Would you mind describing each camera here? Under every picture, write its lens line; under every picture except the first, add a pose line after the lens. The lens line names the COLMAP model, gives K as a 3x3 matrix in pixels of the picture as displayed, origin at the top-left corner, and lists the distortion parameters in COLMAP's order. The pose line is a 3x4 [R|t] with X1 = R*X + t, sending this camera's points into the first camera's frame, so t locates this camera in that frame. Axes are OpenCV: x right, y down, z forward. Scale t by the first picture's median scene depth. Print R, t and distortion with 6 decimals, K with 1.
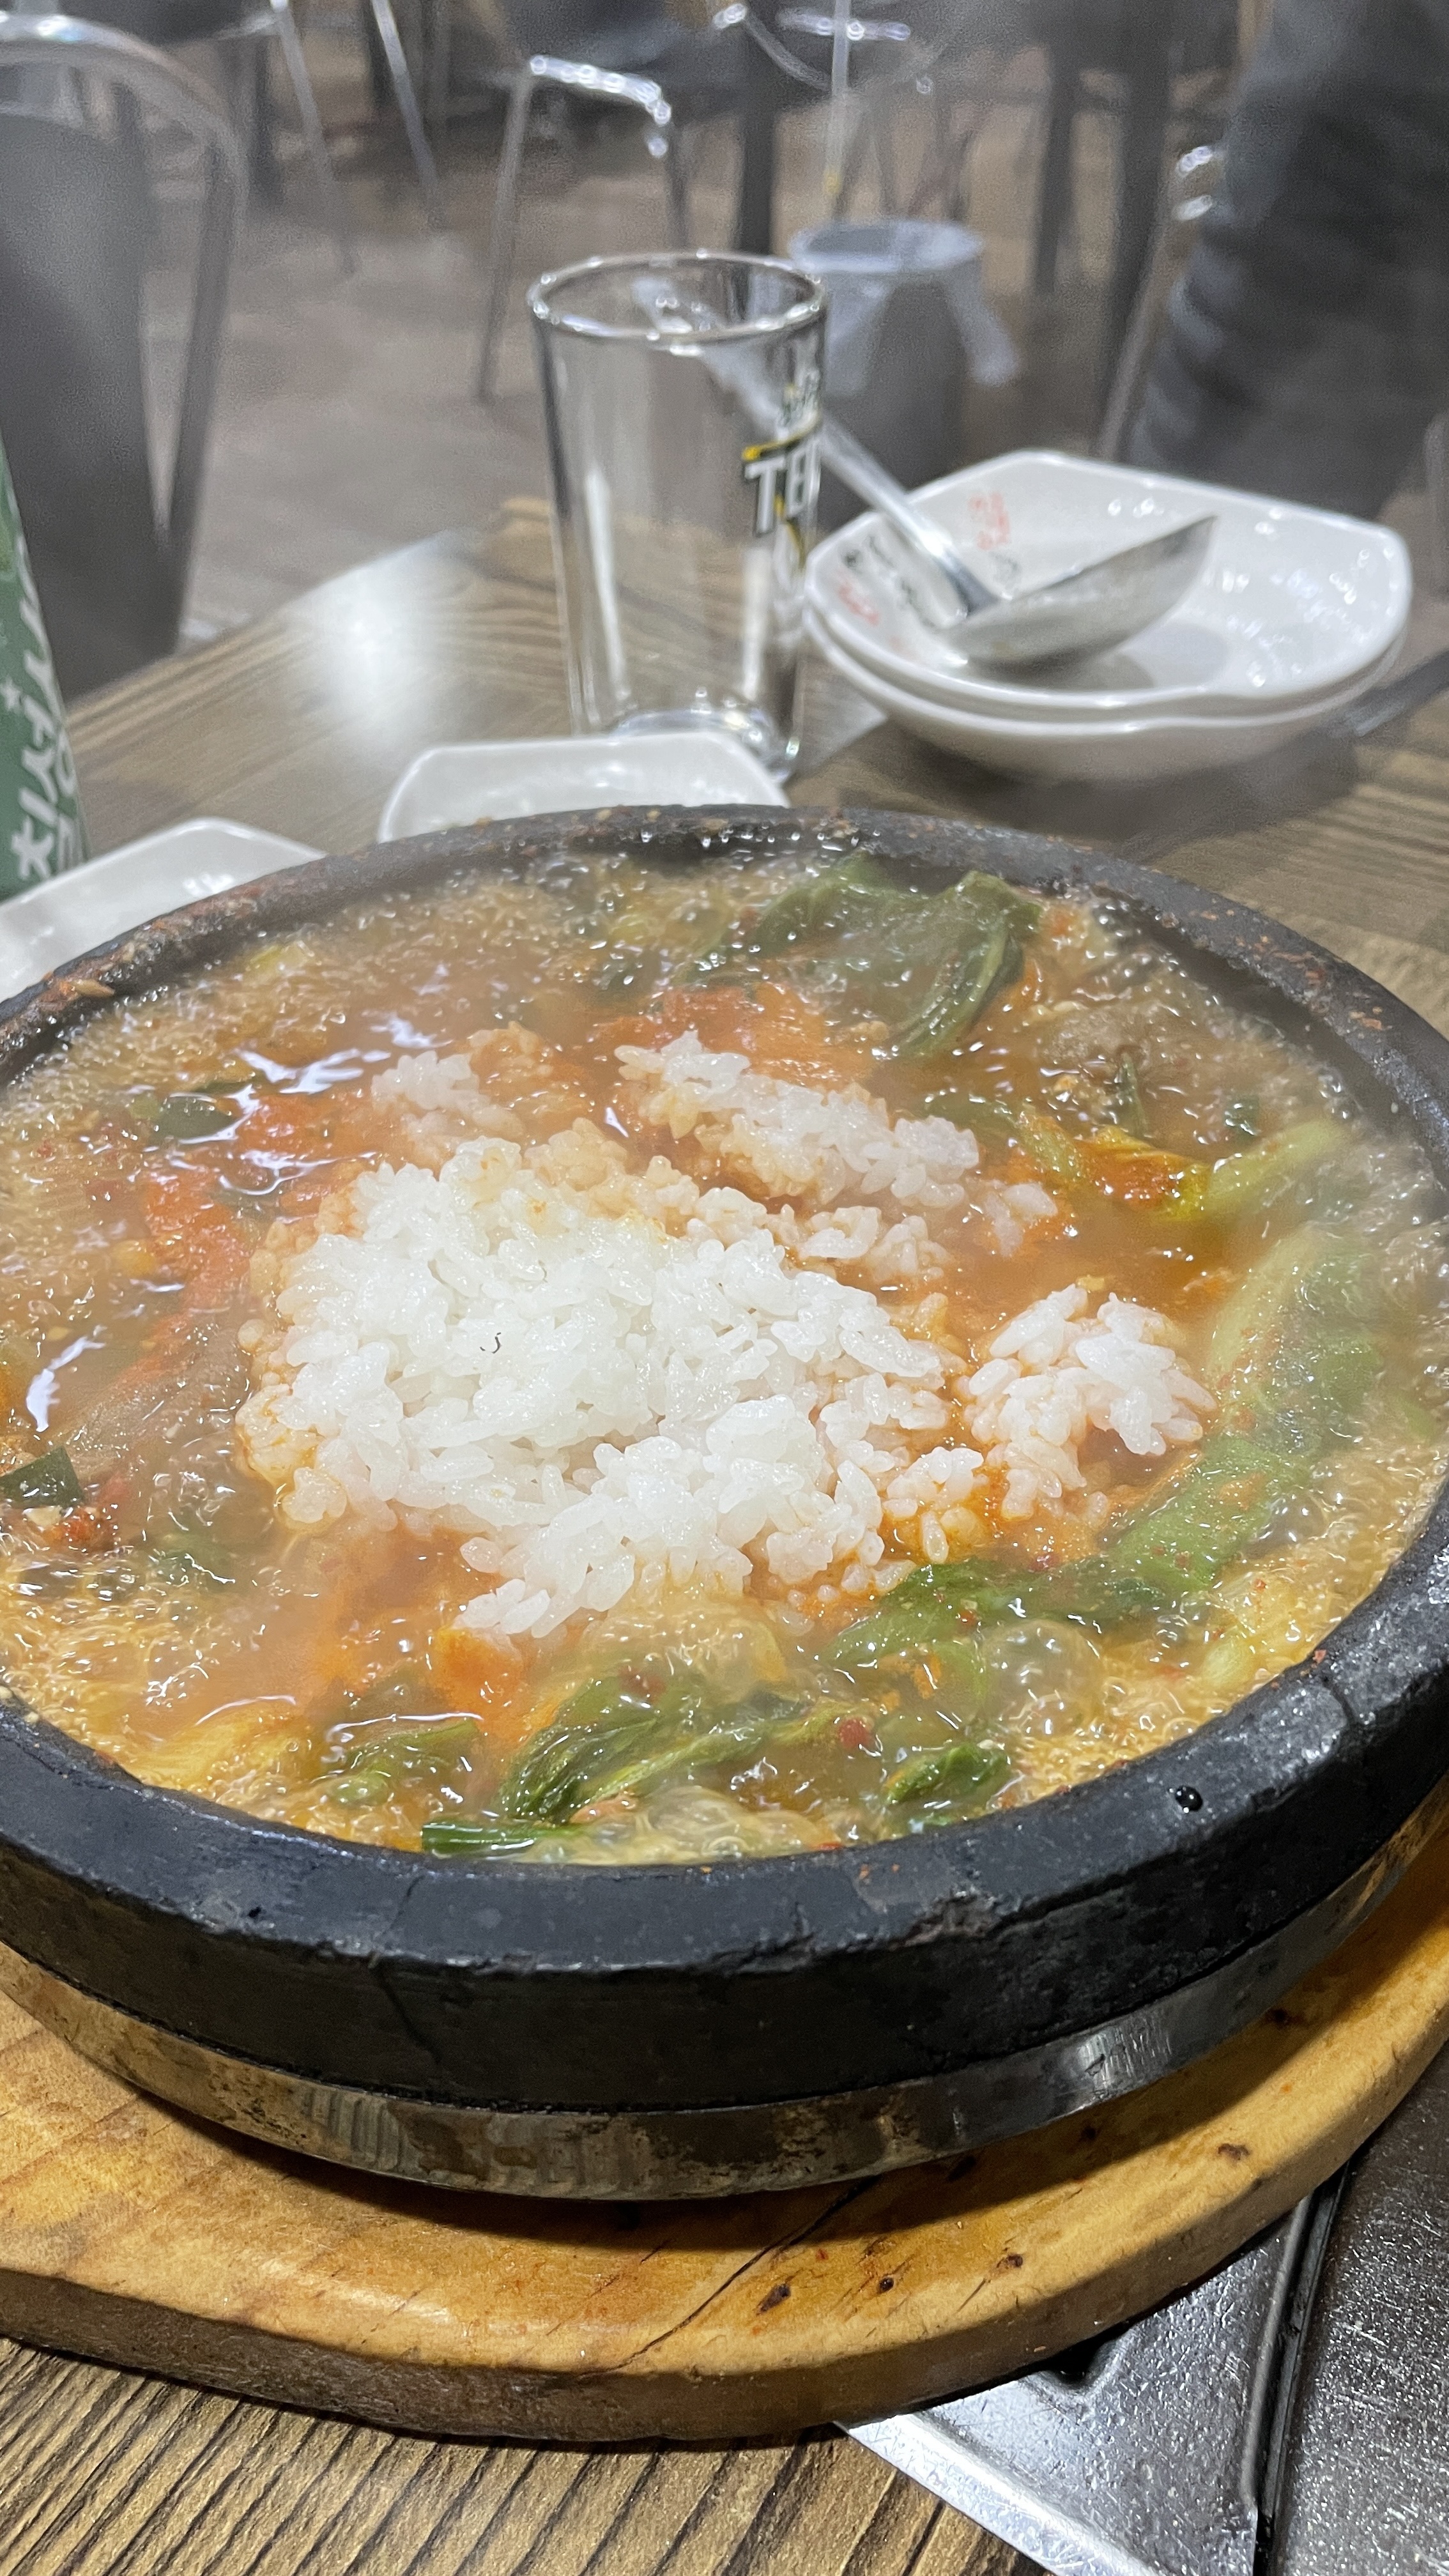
lens RADIAL K [[2062.4, 0, 724.5], [0, 2062.4, 1288.0], [0, 0, 1]] dist [-0.035571, -0.002580]
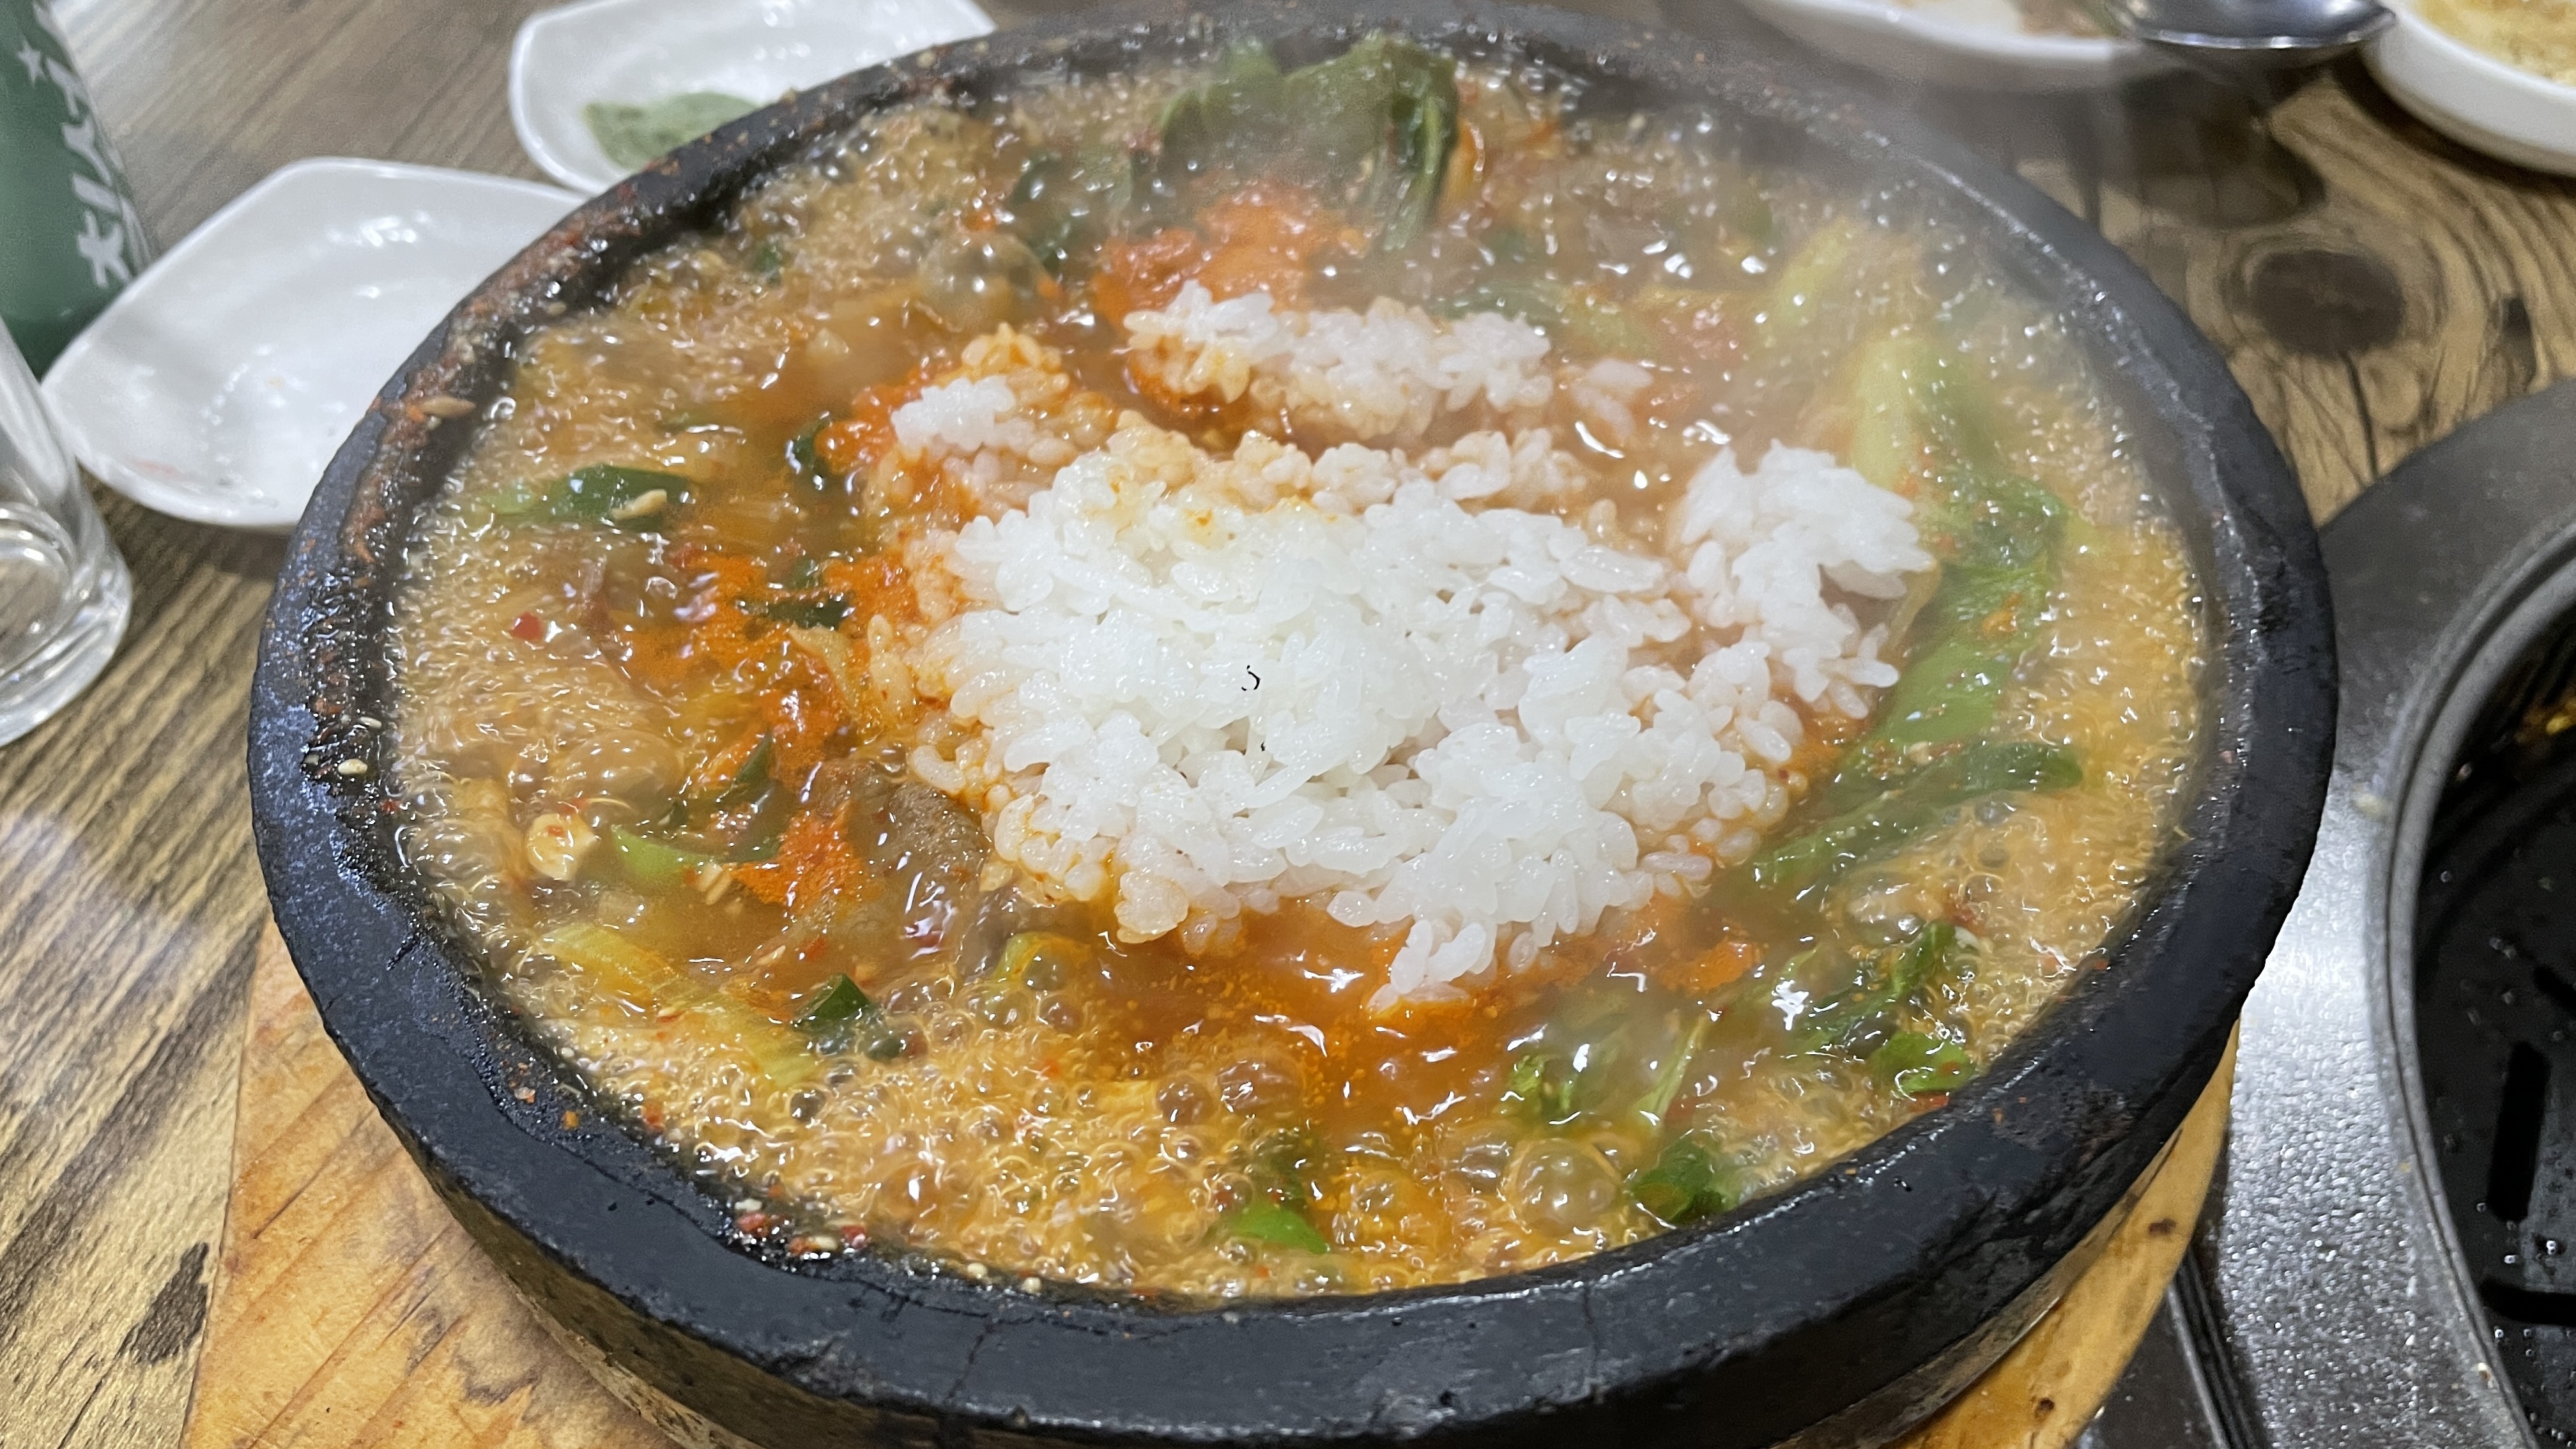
lens RADIAL K [[2062.4, 0, 1288.0], [0, 2062.4, 724.5], [0, 0, 1]] dist [-0.035571, -0.002580]
pose [[0.915385, -0.295822, 0.273055, -0.287773], [0.255108, 0.950942, 0.175011, -0.090474], [-0.311432, -0.090544, 0.945945, 0.141217]]
